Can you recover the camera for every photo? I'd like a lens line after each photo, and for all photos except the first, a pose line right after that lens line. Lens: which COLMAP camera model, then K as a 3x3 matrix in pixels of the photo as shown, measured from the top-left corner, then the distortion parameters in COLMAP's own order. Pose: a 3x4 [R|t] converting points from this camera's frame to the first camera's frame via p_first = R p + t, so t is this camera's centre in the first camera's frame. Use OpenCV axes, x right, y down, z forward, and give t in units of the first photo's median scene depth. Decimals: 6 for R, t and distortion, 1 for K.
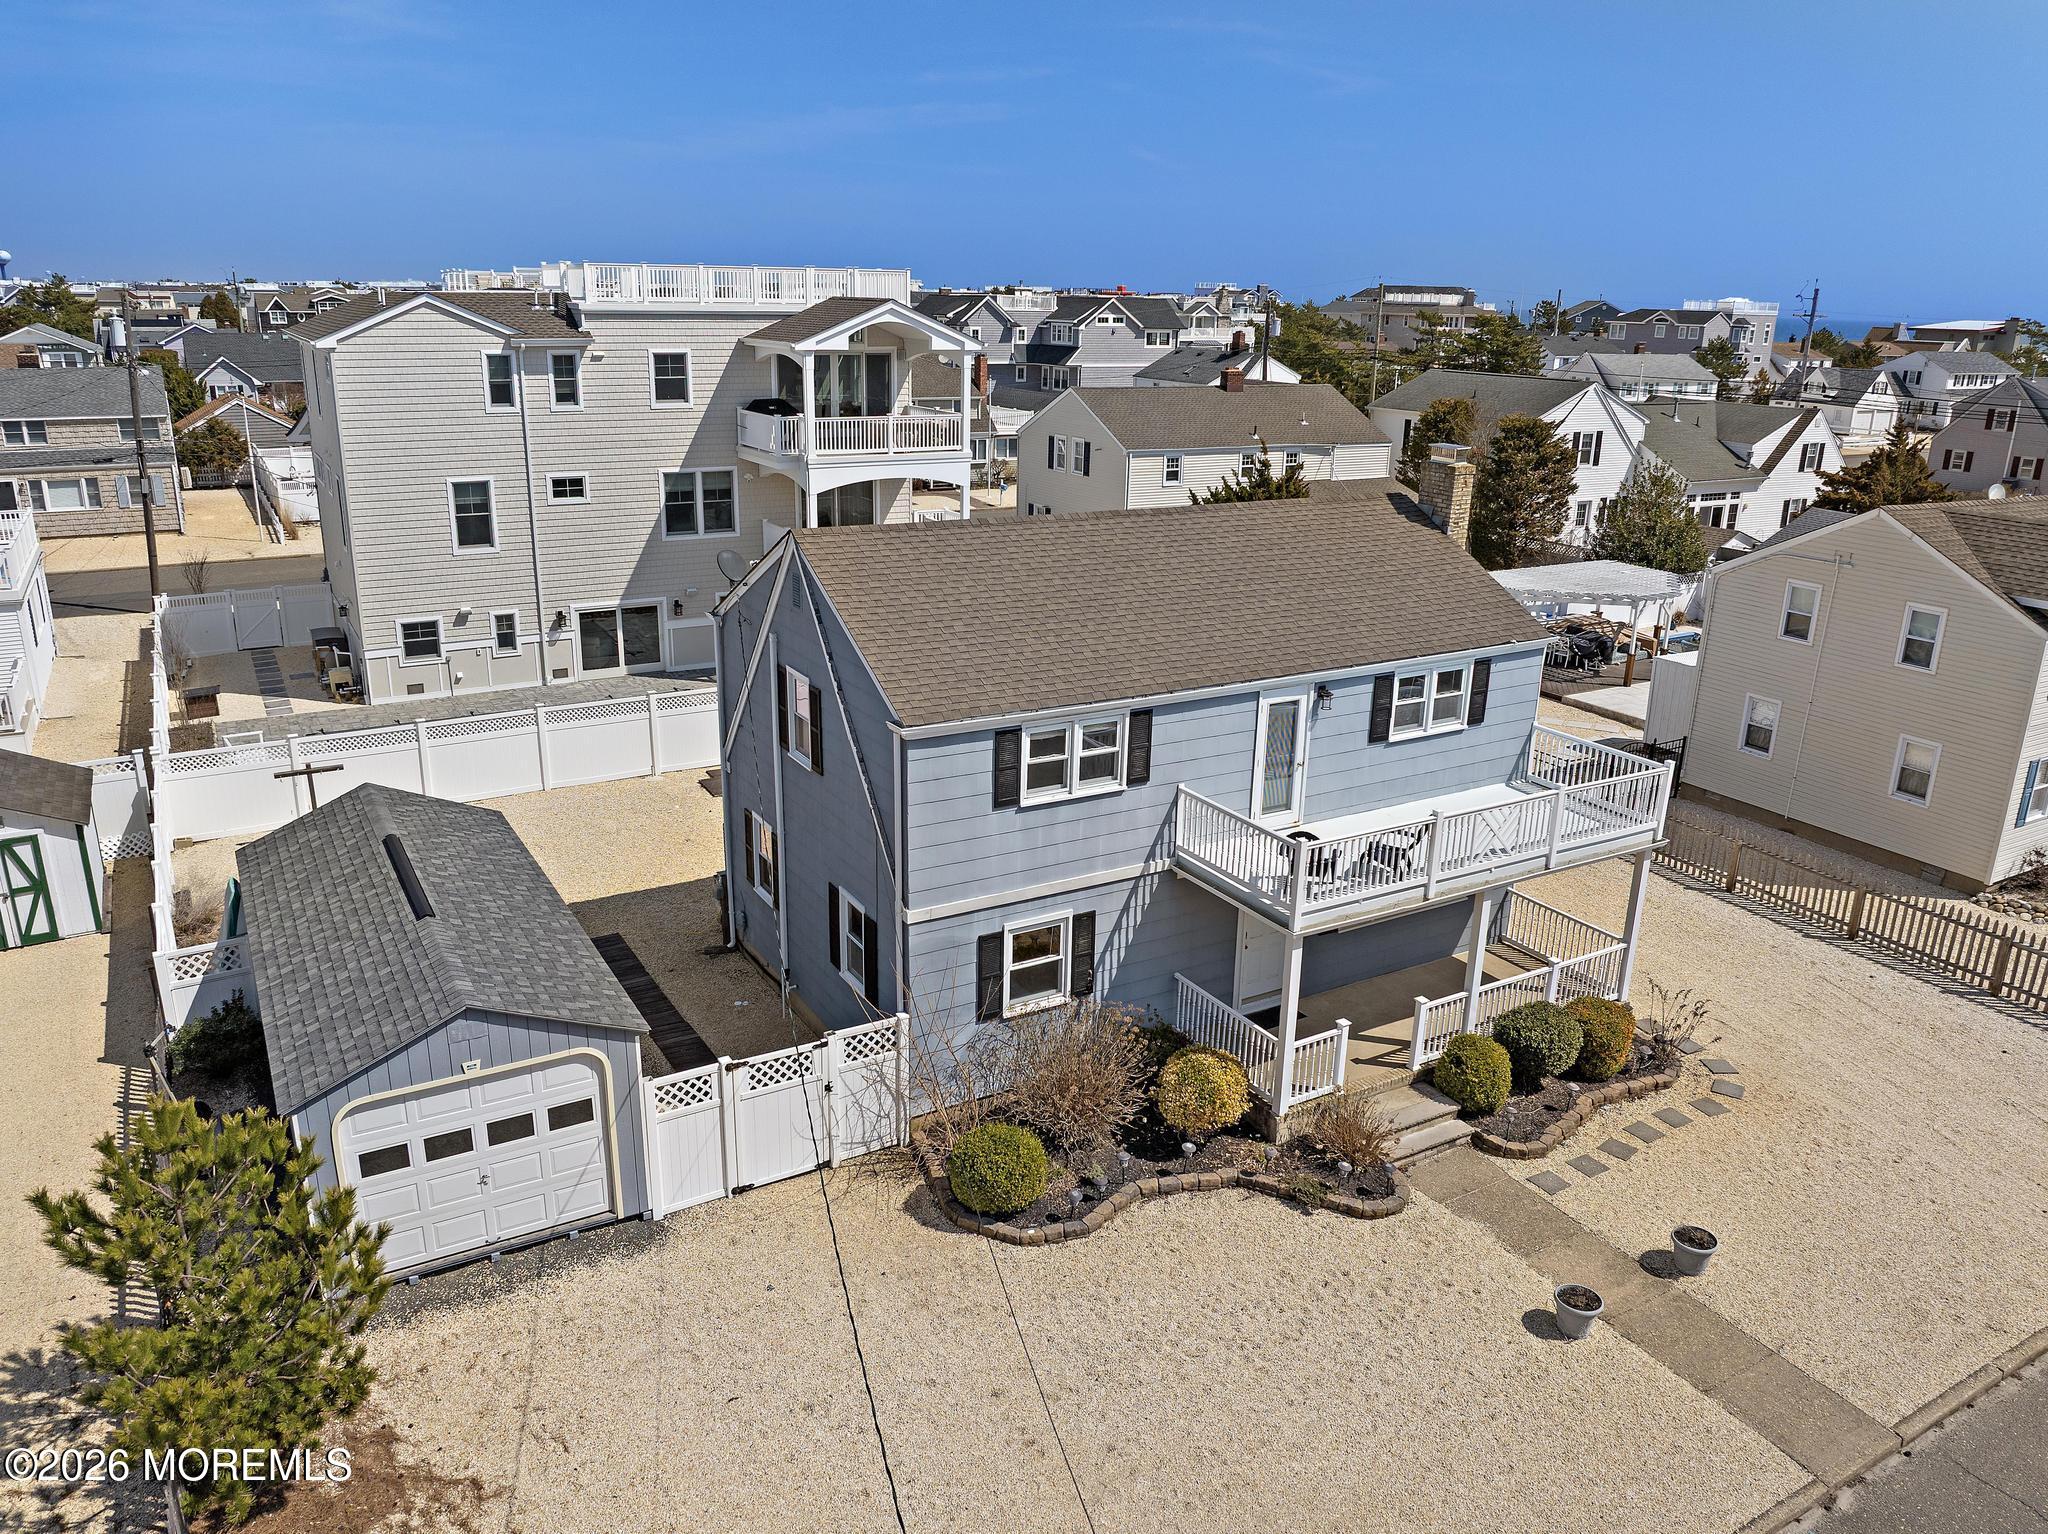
lens RADIAL K [[1442.4, 0, 1039.8], [0, 1442.4, 766.0], [0, 0, 1]] dist [-0.033510, -0.002748]
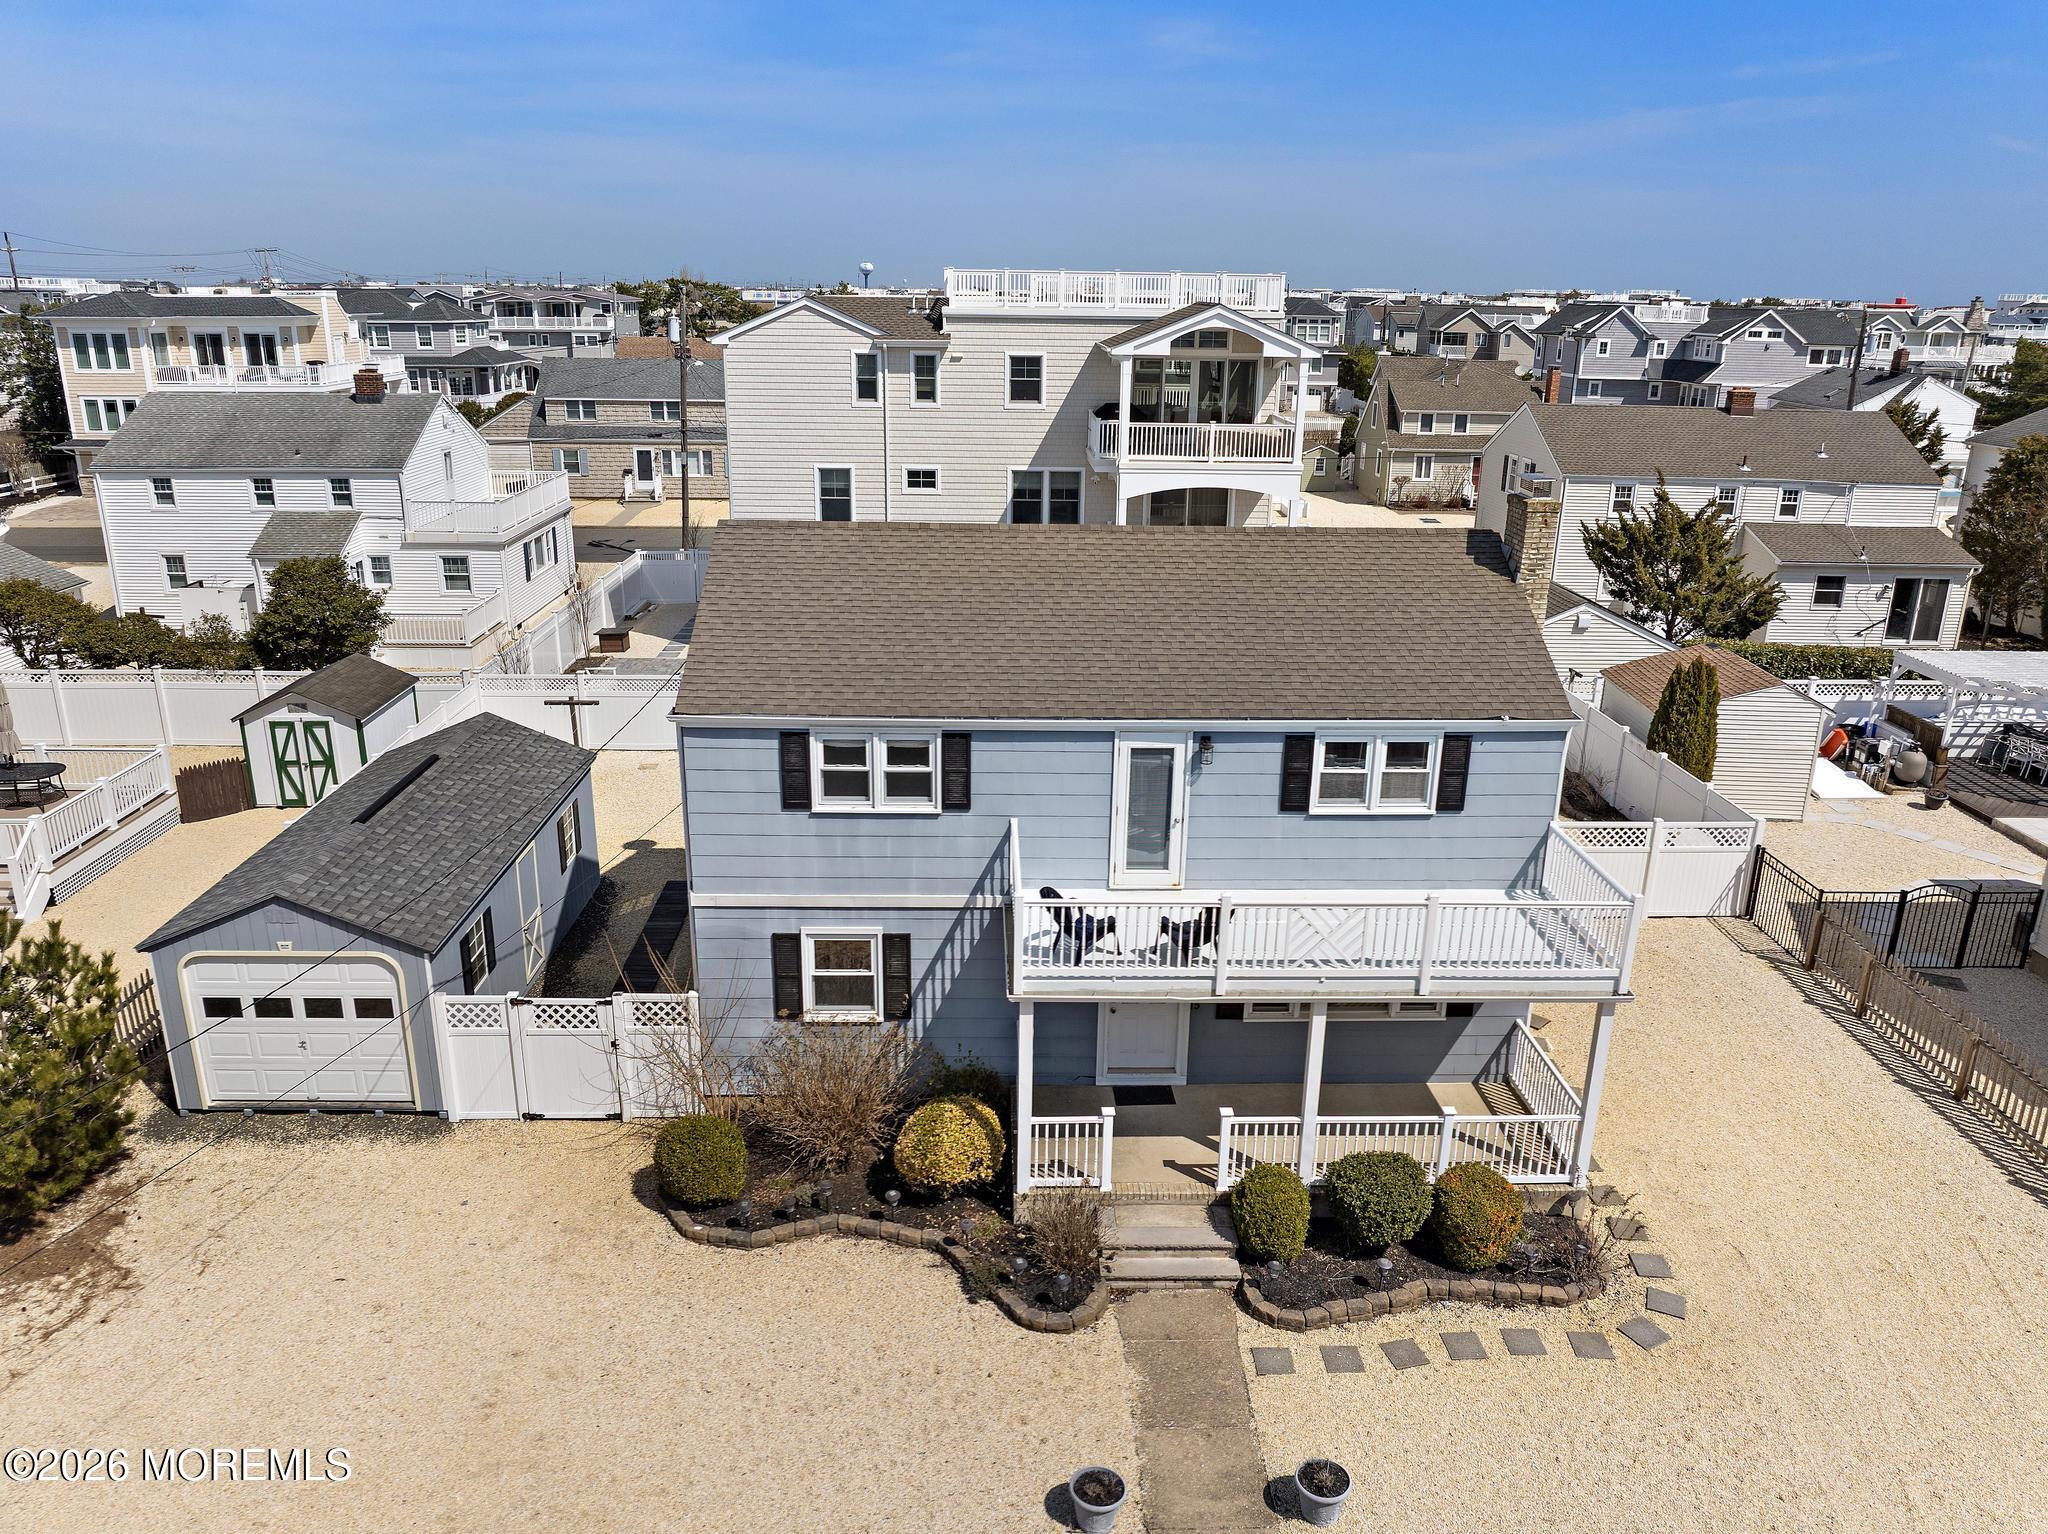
lens RADIAL K [[1442.4, 0, 1033.7], [0, 1442.4, 764.2], [0, 0, 1]] dist [-0.033510, -0.002748]
pose [[0.879310, 0.142205, -0.454524, 0.507962], [-0.145414, 0.988972, 0.028103, -0.048435], [0.453507, 0.041383, 0.890291, 0.168252]]
